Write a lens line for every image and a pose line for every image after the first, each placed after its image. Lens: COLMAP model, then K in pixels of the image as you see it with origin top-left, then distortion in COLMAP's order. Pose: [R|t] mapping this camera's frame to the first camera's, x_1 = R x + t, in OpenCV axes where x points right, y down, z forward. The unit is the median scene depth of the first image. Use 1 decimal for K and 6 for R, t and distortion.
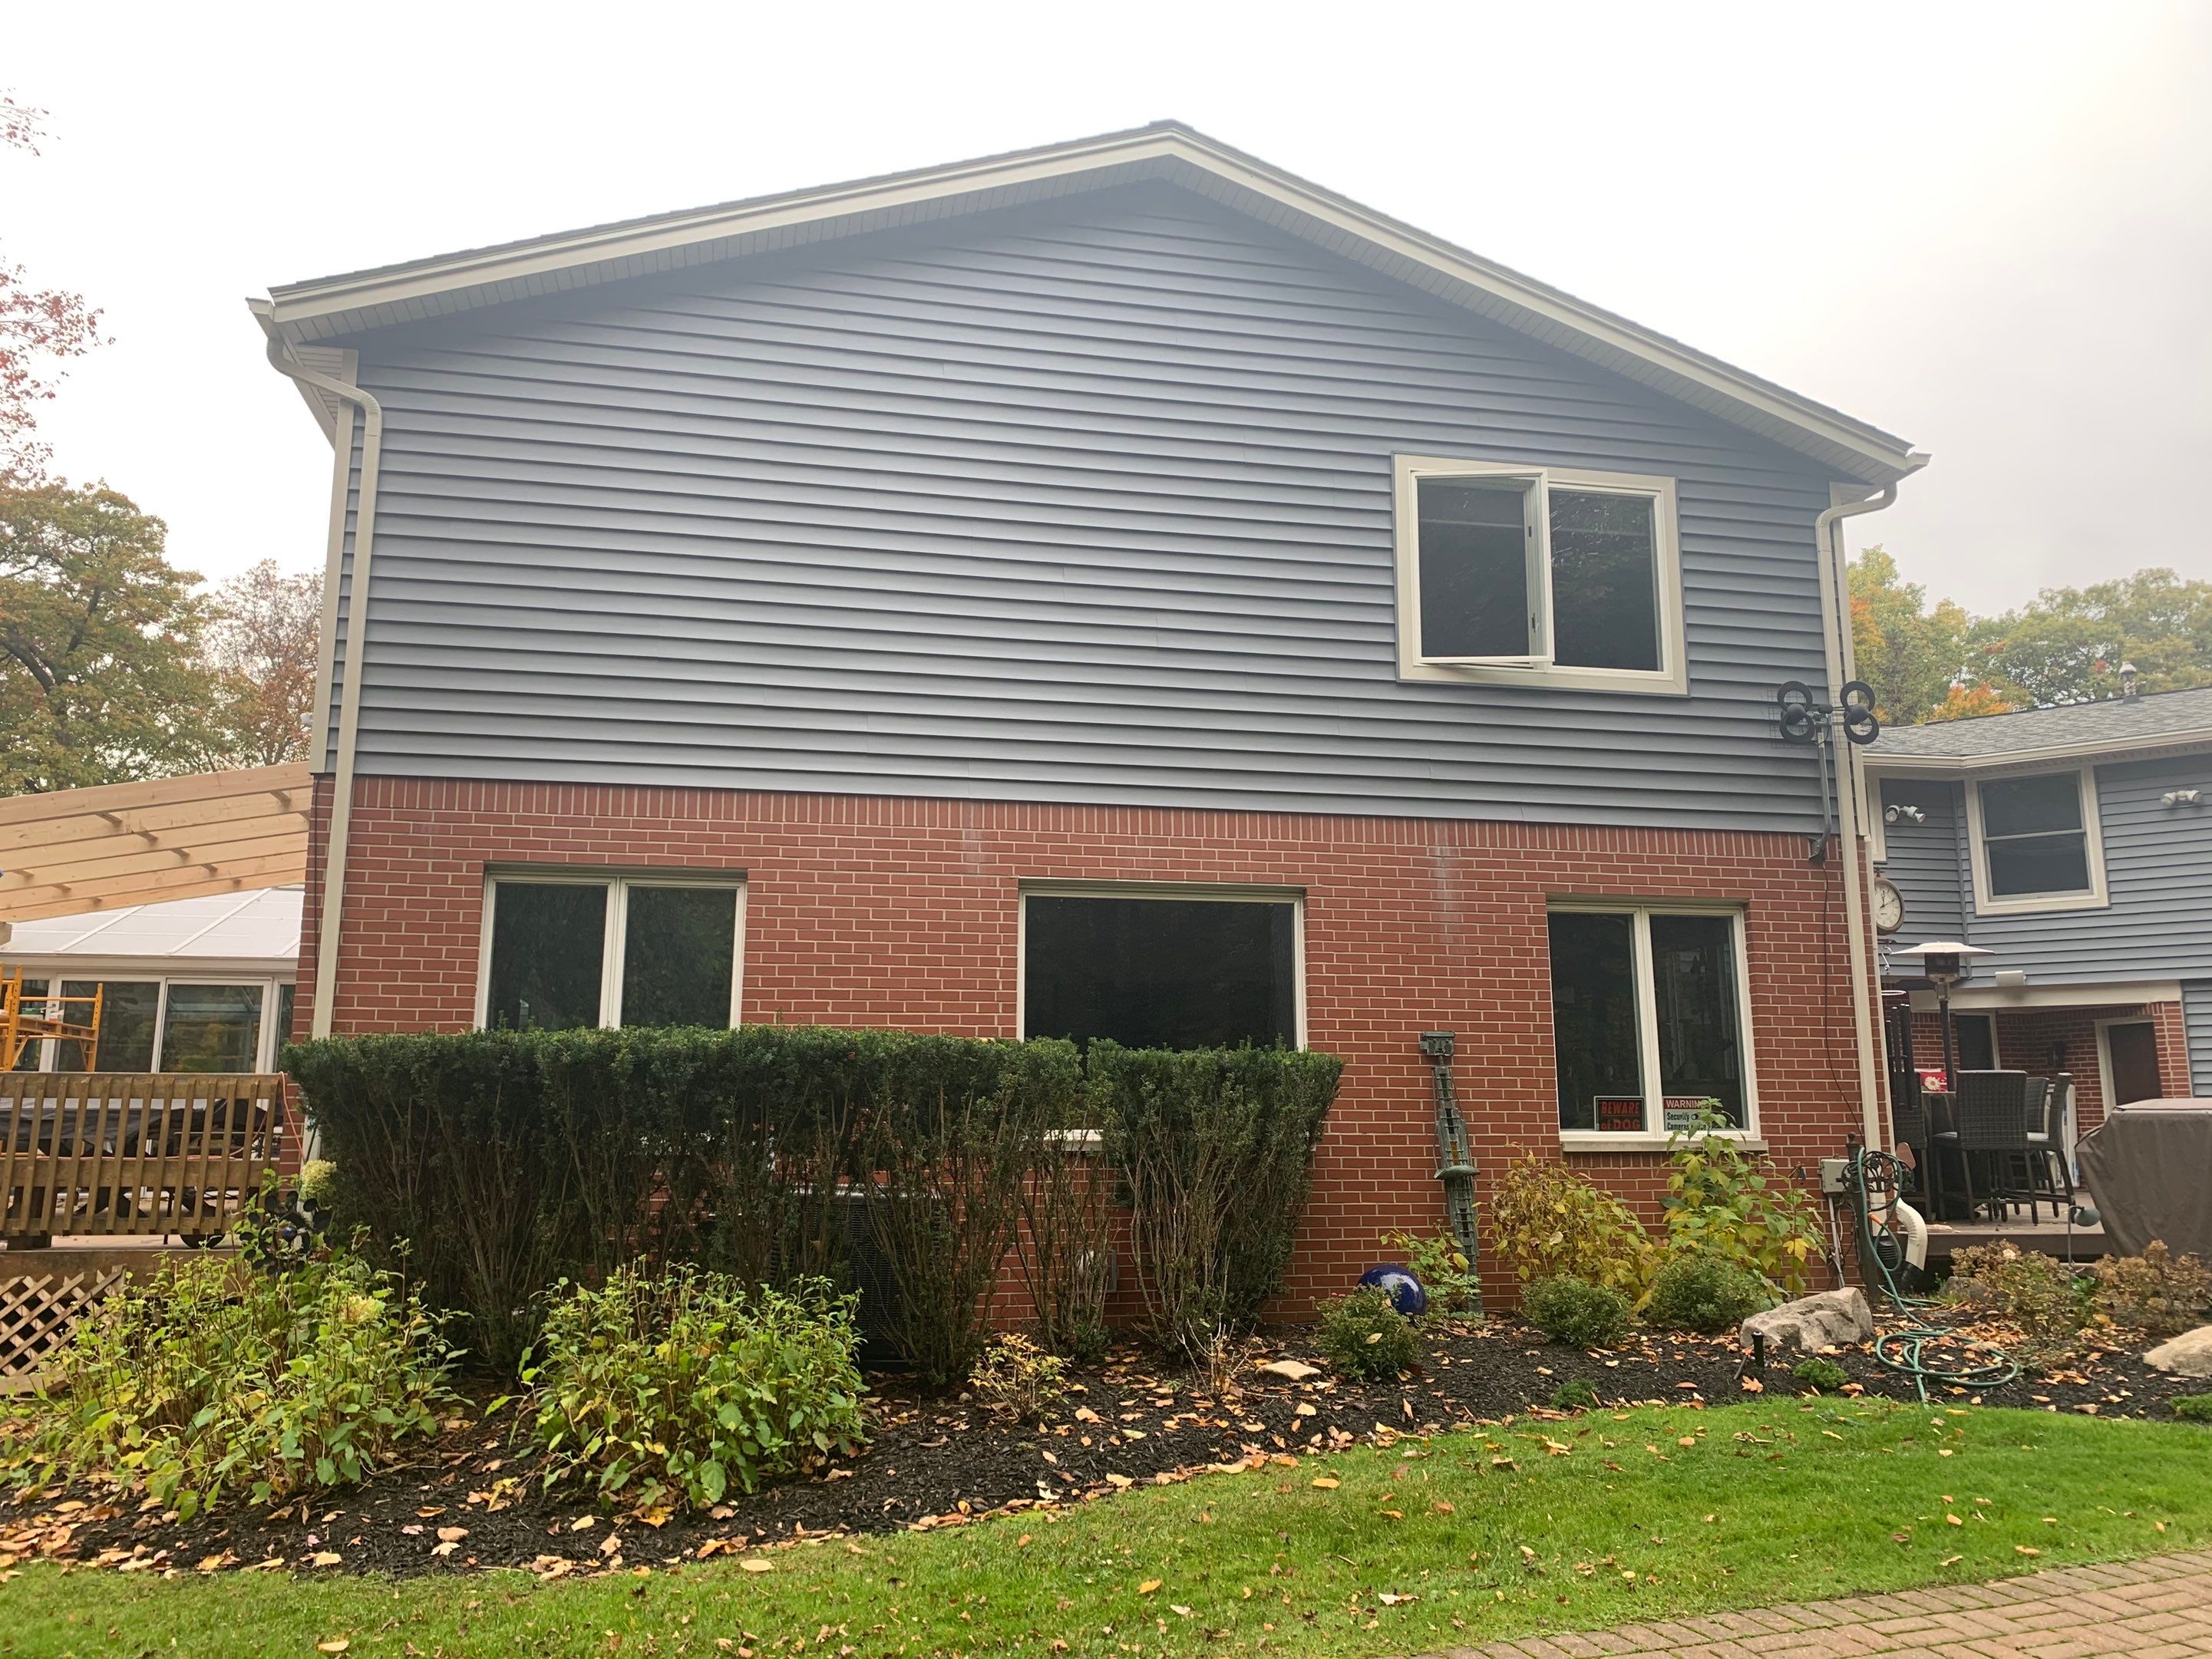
lens RADIAL K [[1653.5, 0, 1103.7], [0, 1653.5, 794.7], [0, 0, 1]] dist [0.057421, -0.025529]
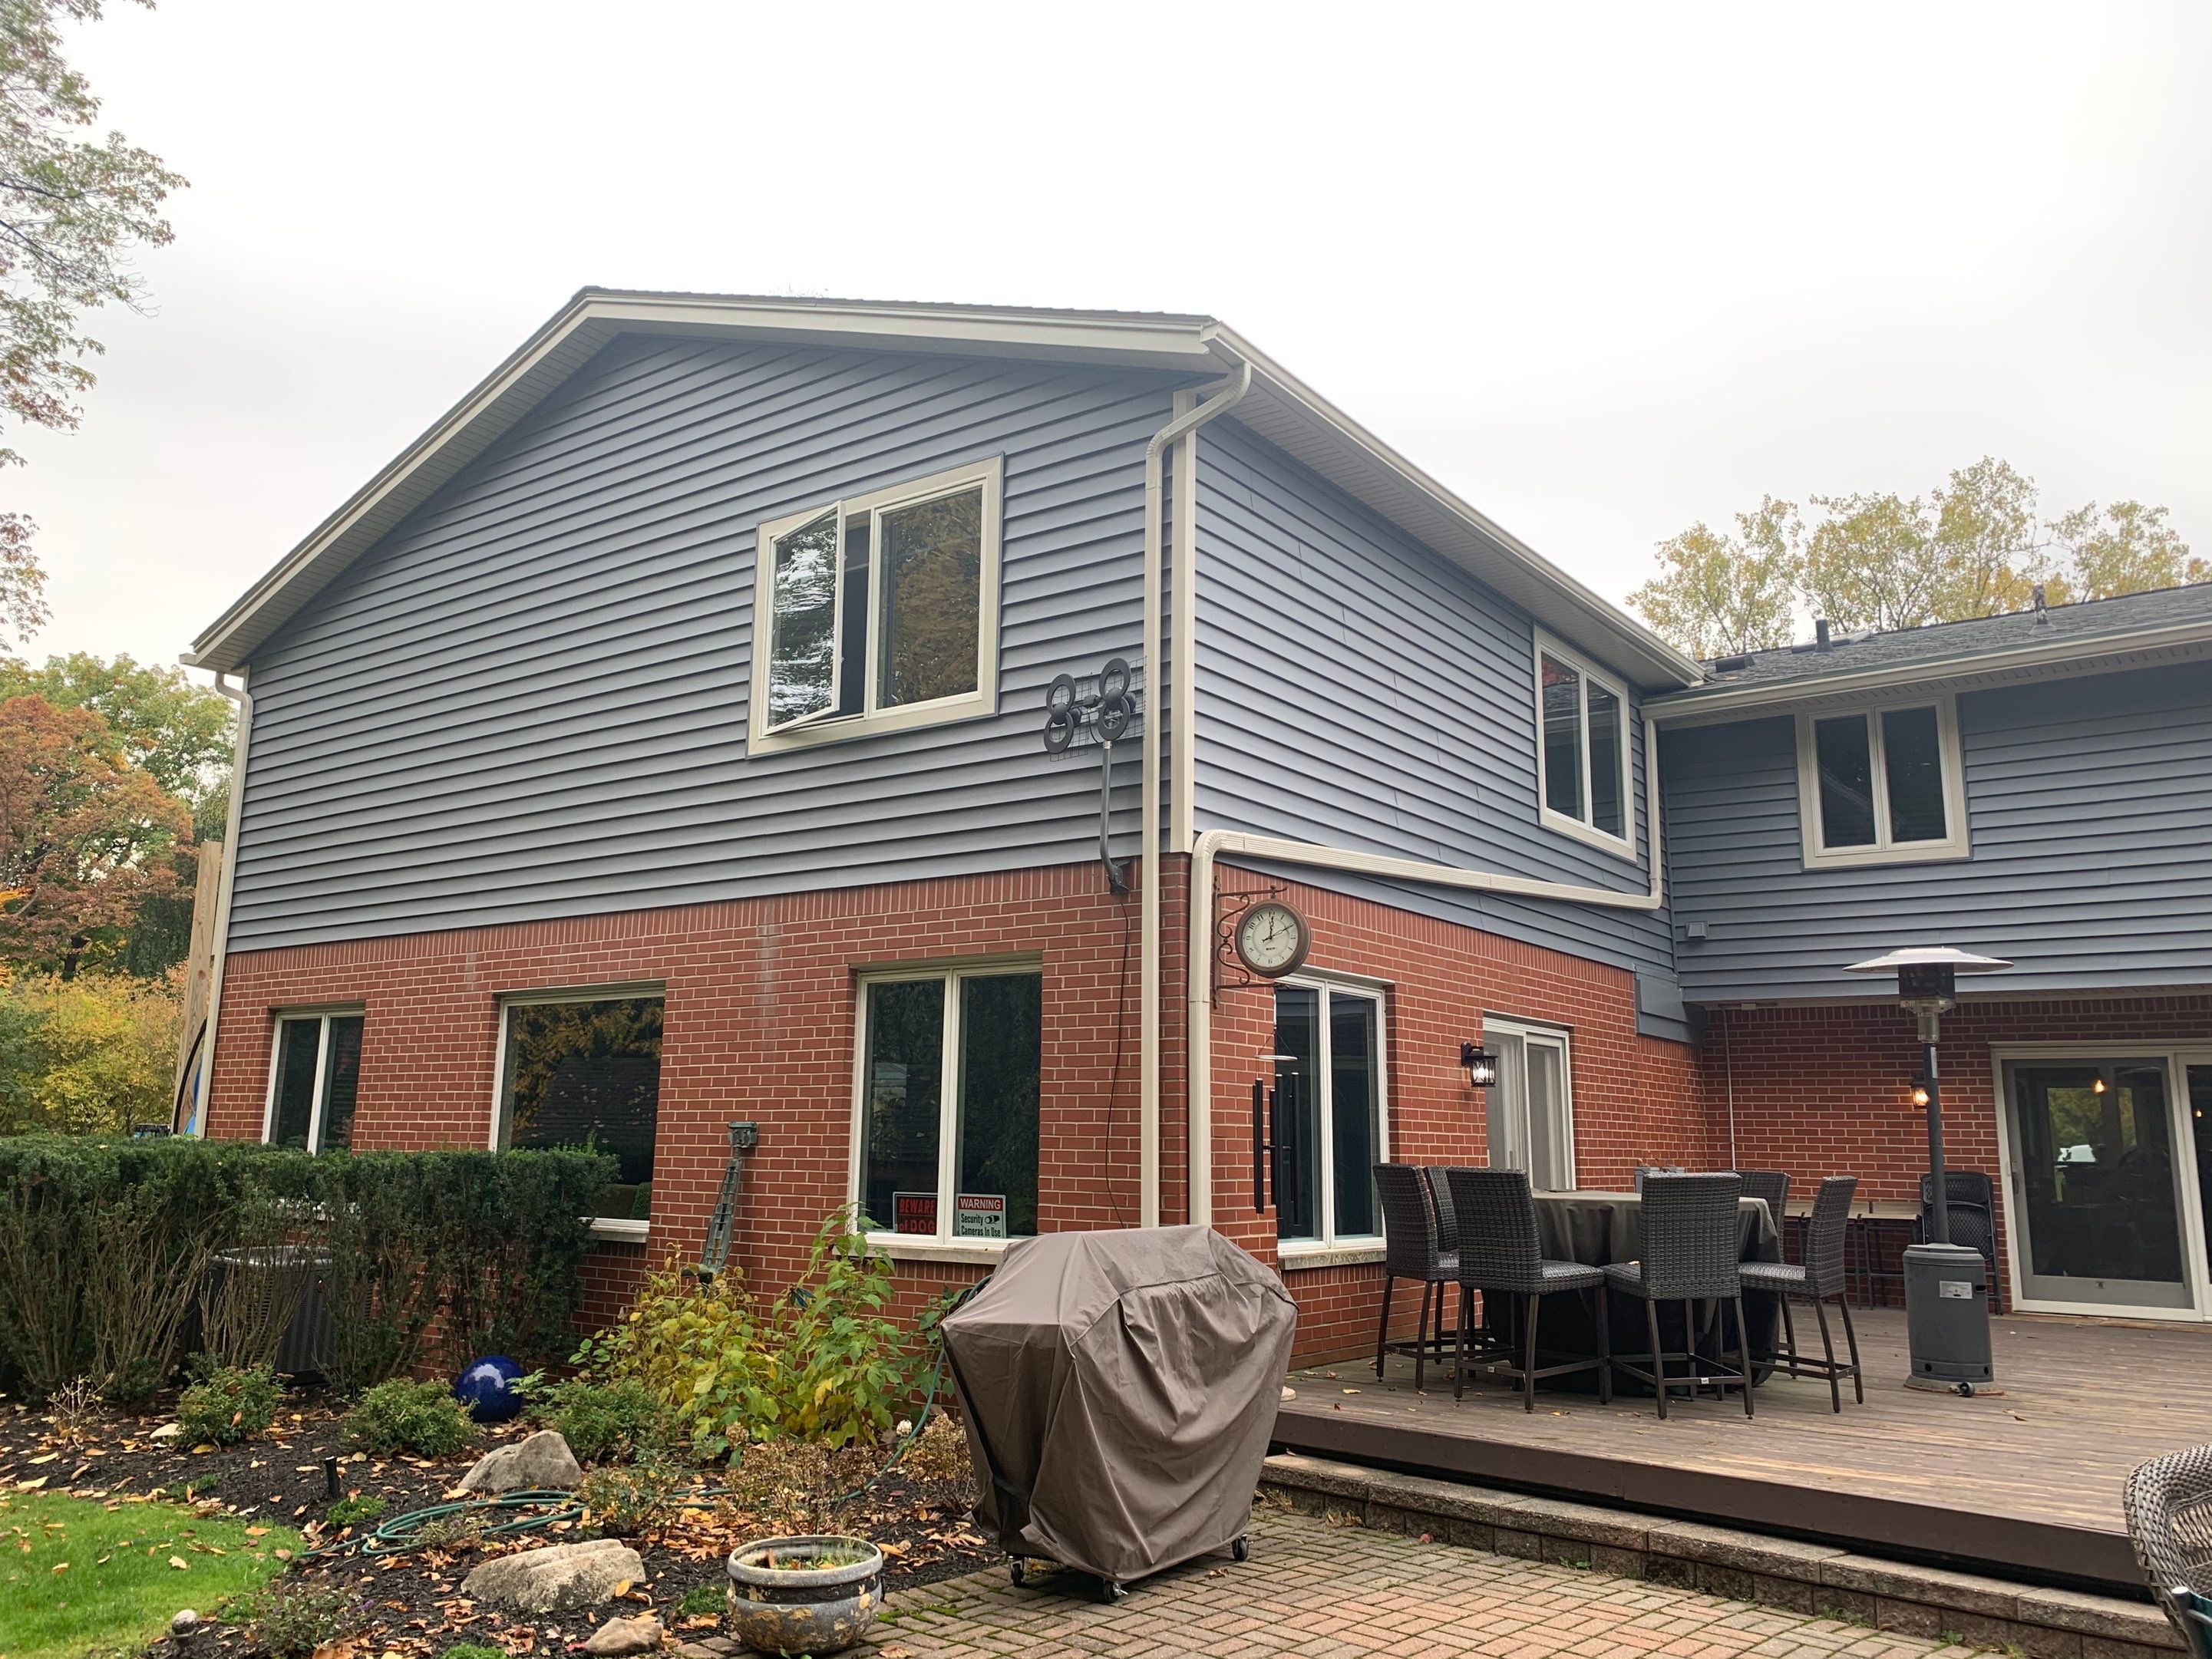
lens RADIAL K [[1702.6, 0, 1105.1], [0, 1702.6, 746.5], [0, 0, 1]] dist [0.054282, 0.000299]
pose [[0.669169, -0.158695, -0.725967, 1.044416], [0.136954, 0.986534, -0.089414, 0.043393], [0.730381, -0.039591, 0.681892, 0.462989]]
